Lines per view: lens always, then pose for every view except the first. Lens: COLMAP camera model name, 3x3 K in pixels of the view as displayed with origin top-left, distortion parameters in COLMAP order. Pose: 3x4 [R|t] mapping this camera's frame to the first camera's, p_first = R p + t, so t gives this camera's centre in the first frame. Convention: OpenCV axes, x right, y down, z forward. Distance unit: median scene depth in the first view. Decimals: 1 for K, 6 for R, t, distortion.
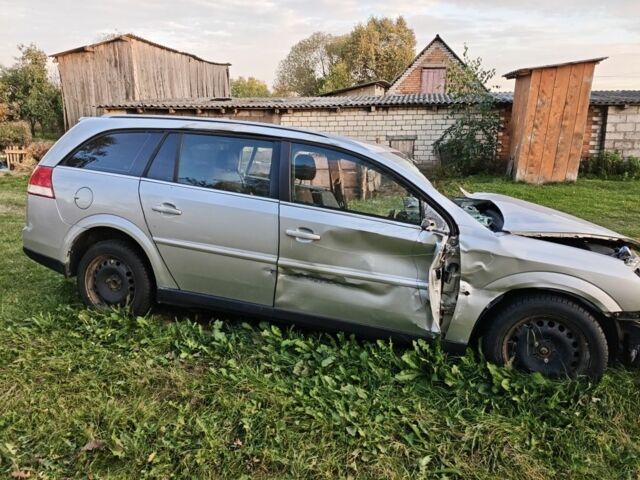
lens RADIAL K [[516.2, 0, 318.3], [0, 516.2, 241.4], [0, 0, 1]] dist [0.037260, -0.074675]
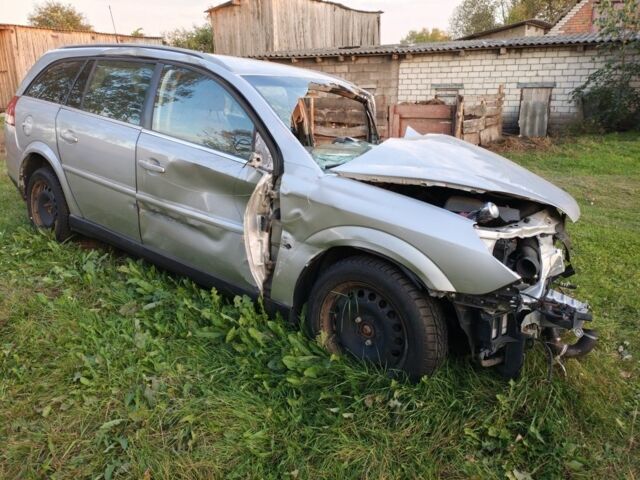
lens RADIAL K [[516.2, 0, 314.7], [0, 516.2, 237.4], [0, 0, 1]] dist [0.037260, -0.074675]
pose [[0.930918, 0.097182, -0.352063, 0.504751], [-0.072239, 0.993899, 0.083340, 0.012691], [0.358014, -0.052150, 0.932259, 0.213108]]
